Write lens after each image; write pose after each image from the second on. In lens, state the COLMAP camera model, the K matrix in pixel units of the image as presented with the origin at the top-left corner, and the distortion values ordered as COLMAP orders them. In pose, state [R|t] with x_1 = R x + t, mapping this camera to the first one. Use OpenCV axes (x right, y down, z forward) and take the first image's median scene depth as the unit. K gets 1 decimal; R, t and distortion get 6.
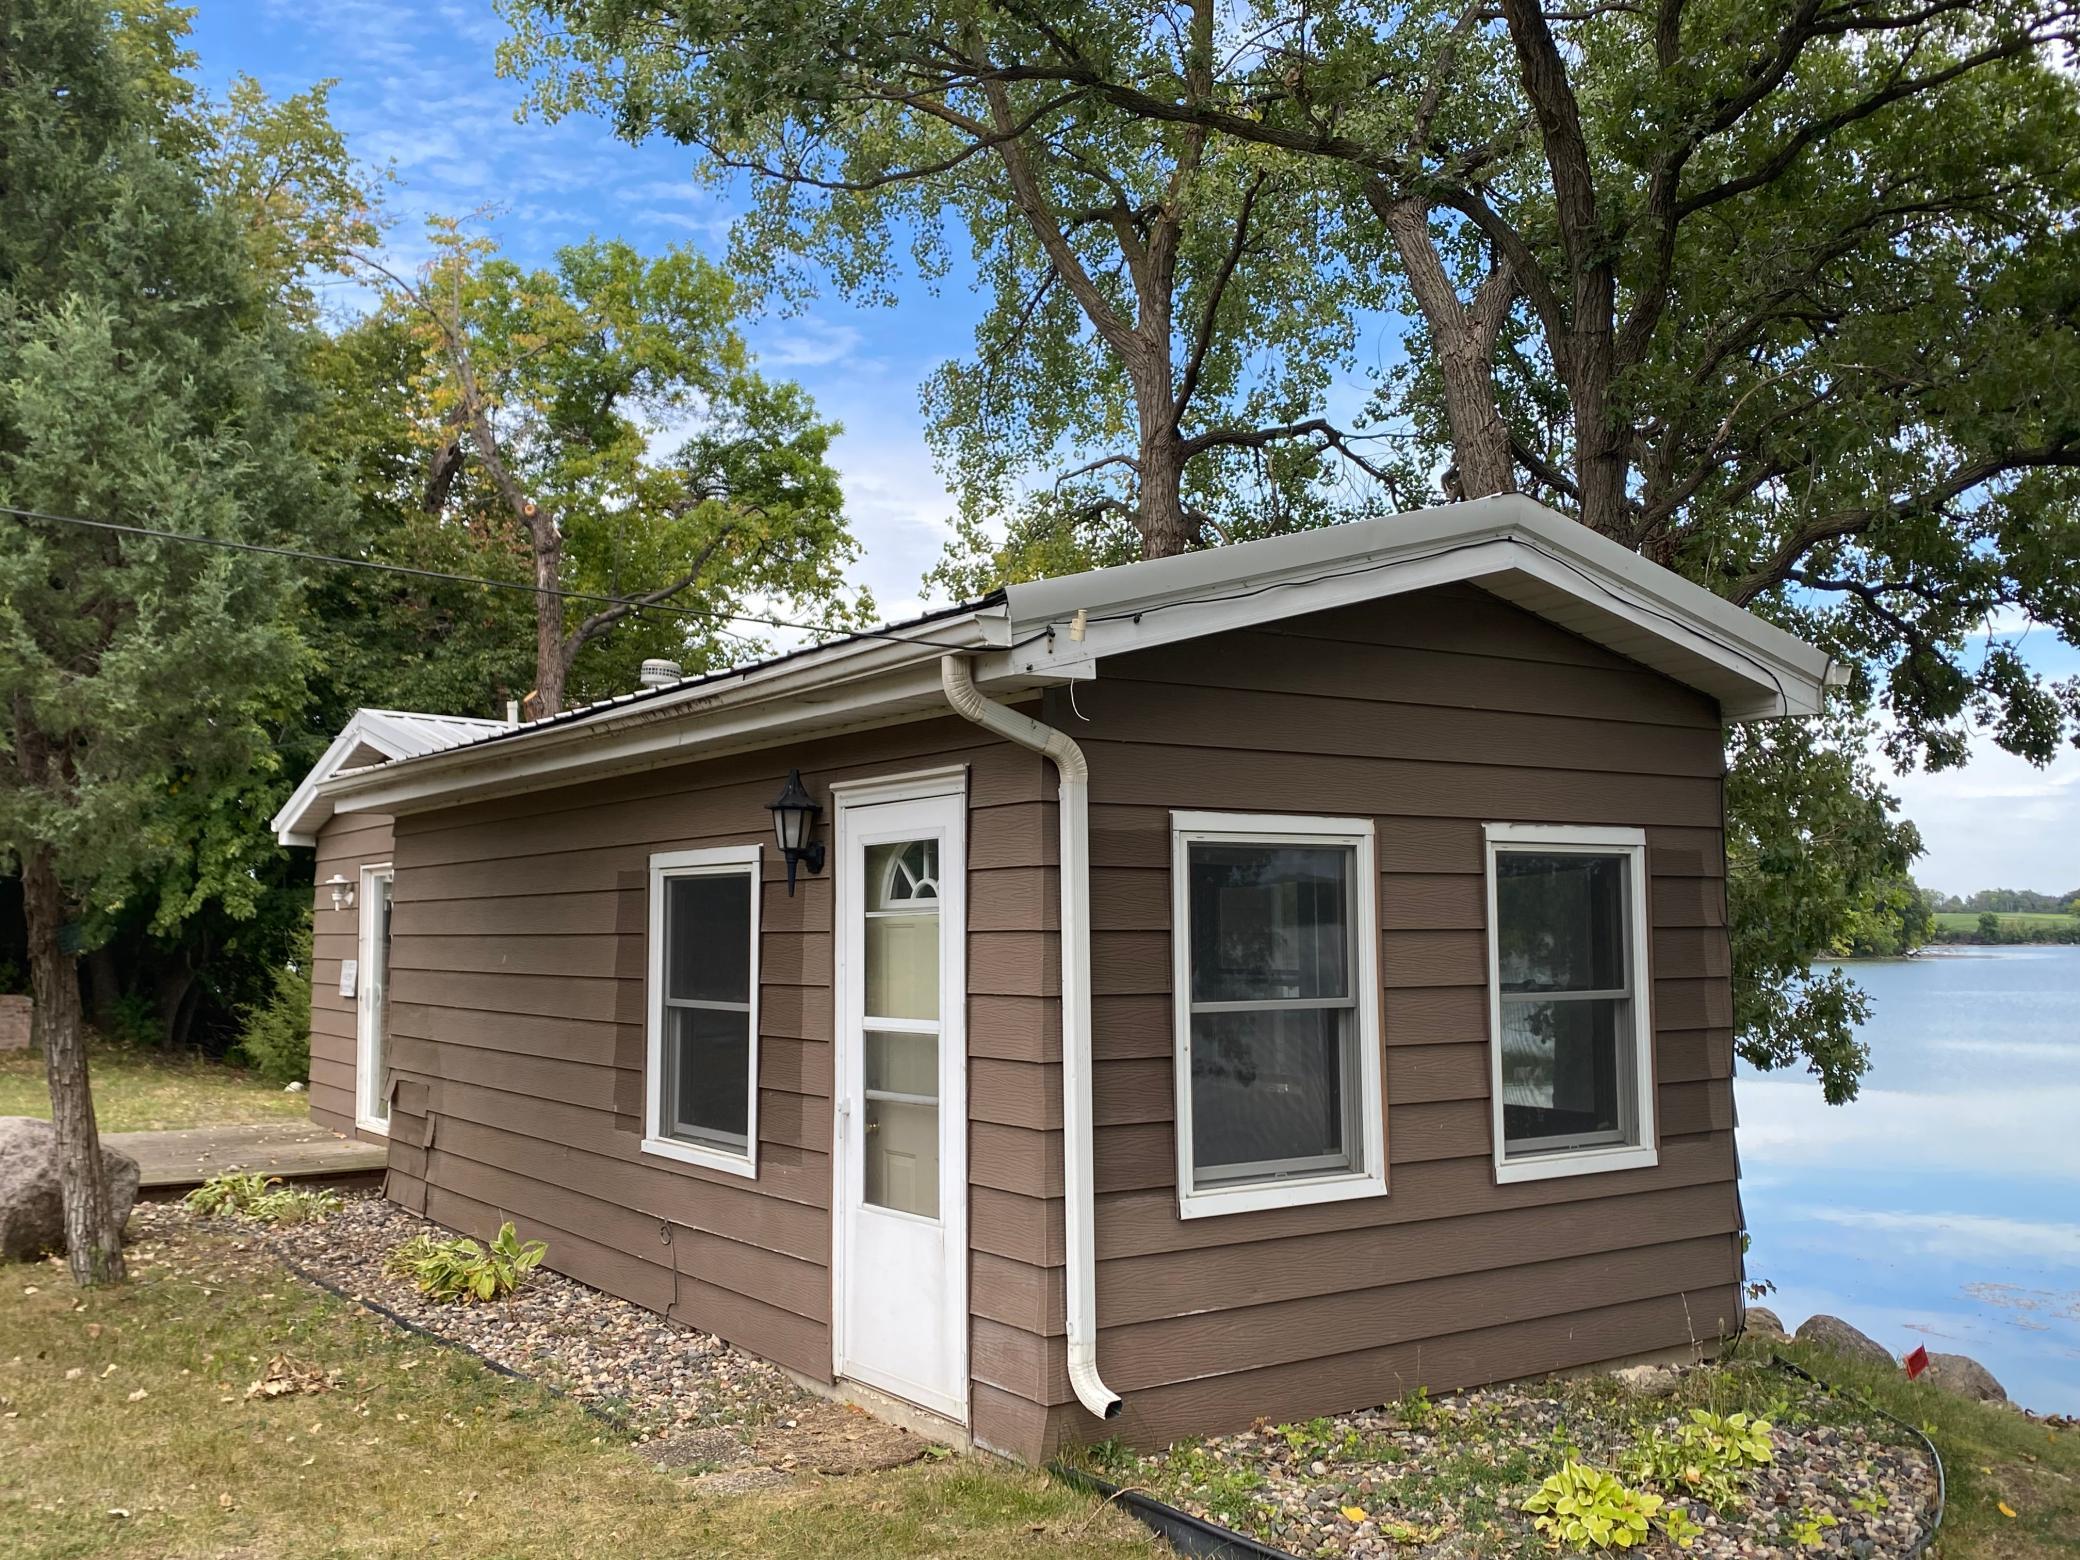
lens RADIAL K [[1882.7, 0, 1040.0], [0, 1882.7, 780.0], [0, 0, 1]] dist [-0.004352, 0.000910]
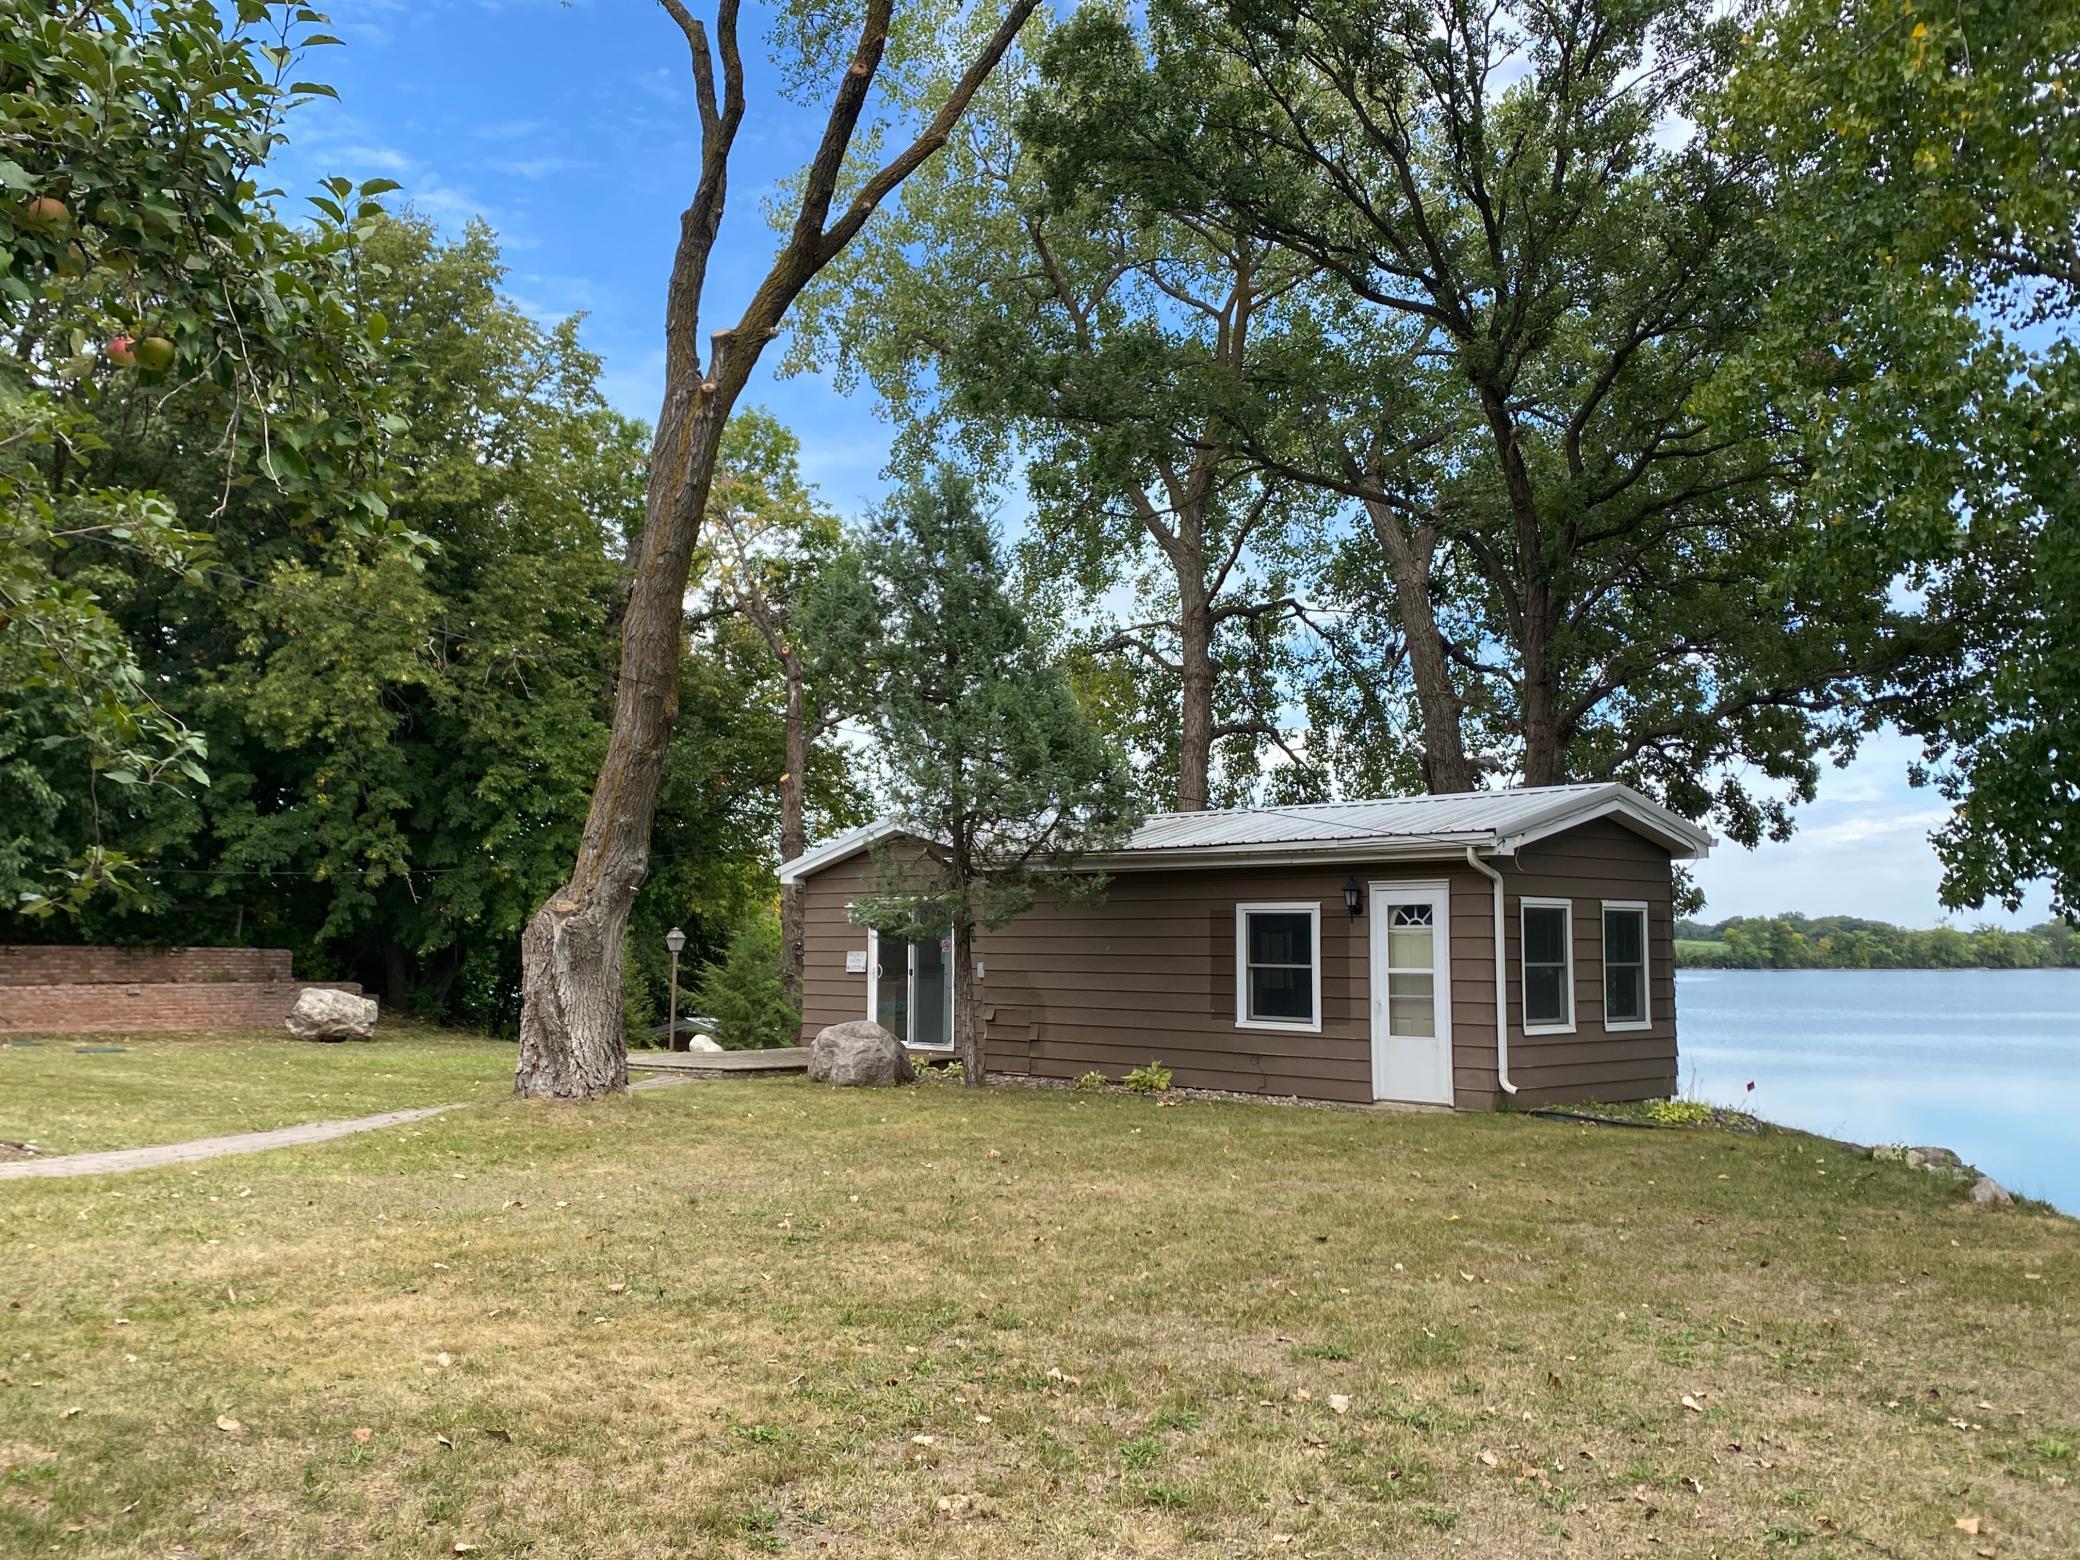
lens RADIAL K [[1768.8, 0, 1040.0], [0, 1768.8, 780.0], [0, 0, 1]] dist [-0.008363, -0.004909]
pose [[0.991043, 0.025360, 0.131110, -0.846868], [-0.023773, 0.999624, -0.013654, -0.089952], [-0.131407, 0.010415, 0.991274, -1.333384]]
